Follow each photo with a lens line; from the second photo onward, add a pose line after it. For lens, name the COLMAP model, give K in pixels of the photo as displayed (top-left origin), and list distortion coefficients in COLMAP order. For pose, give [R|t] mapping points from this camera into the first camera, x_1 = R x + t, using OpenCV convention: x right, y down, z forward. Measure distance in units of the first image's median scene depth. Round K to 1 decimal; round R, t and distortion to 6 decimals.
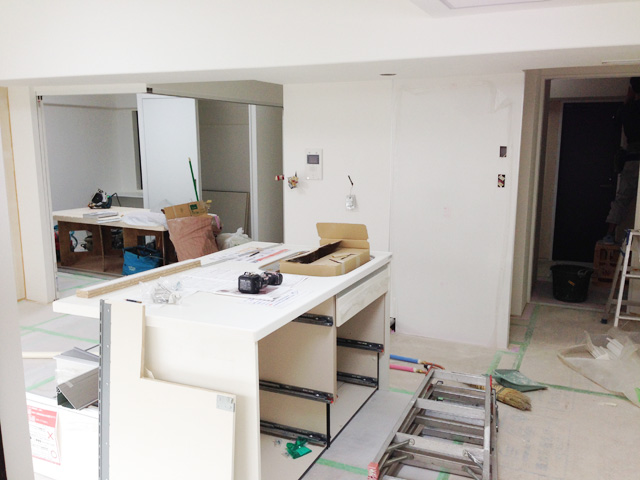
lens RADIAL K [[578.1, 0, 317.9], [0, 578.1, 254.5], [0, 0, 1]] dist [0.067346, -0.090408]
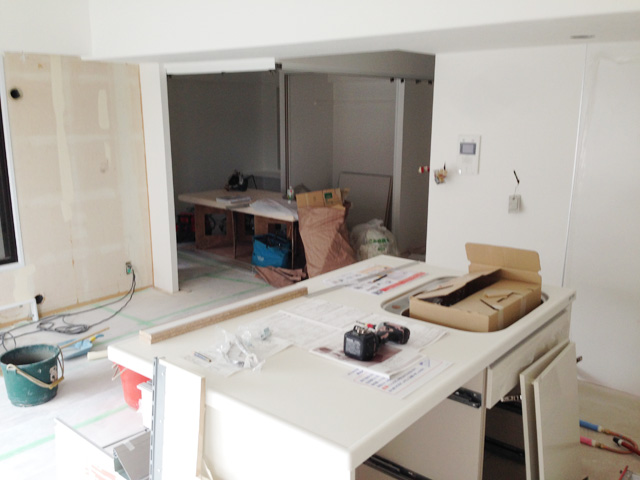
lens RADIAL K [[578.1, 0, 315.1], [0, 578.1, 245.3], [0, 0, 1]] dist [0.067346, -0.090408]
pose [[0.965025, 0.059769, -0.255252, 0.000907], [-0.051698, 0.997931, 0.038221, -0.057053], [0.257008, -0.023688, 0.966119, 0.191420]]
